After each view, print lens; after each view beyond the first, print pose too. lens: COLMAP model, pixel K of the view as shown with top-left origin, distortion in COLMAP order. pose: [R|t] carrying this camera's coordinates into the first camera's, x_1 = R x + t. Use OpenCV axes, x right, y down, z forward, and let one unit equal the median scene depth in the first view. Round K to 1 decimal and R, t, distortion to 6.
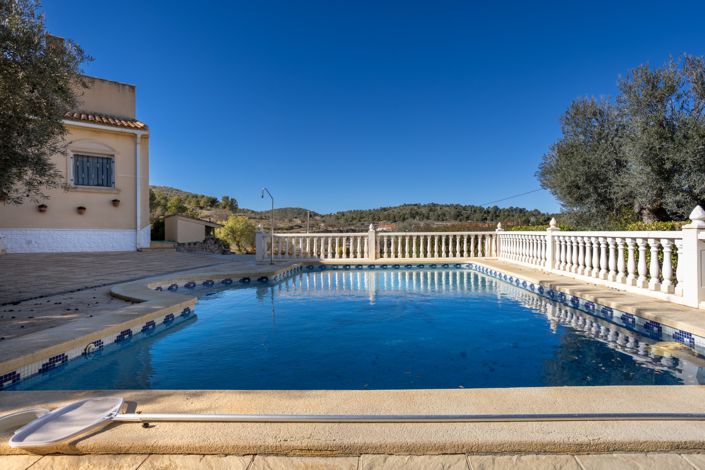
lens RADIAL K [[369.7, 0, 356.3], [0, 369.7, 239.5], [0, 0, 1]] dist [0.007381, 0.002715]
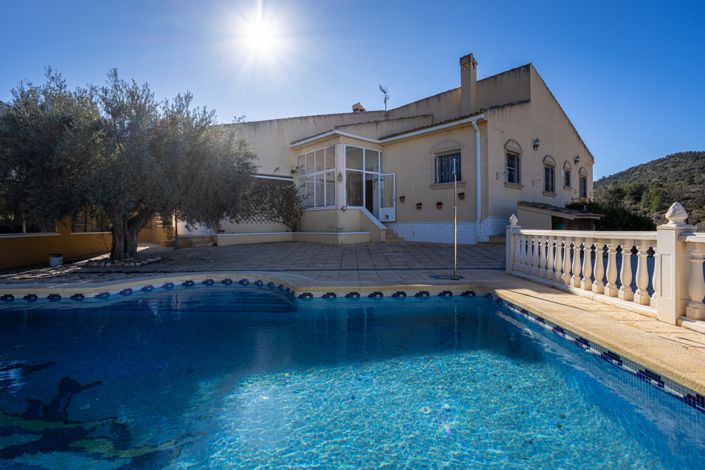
lens RADIAL K [[354.5, 0, 358.6], [0, 354.5, 232.2], [0, 0, 1]] dist [-0.036135, 0.019301]
pose [[0.055631, 0.028997, -0.998030, 0.330461], [-0.004743, 0.999575, 0.028778, -0.027441], [0.998440, 0.003132, 0.055745, 0.715664]]
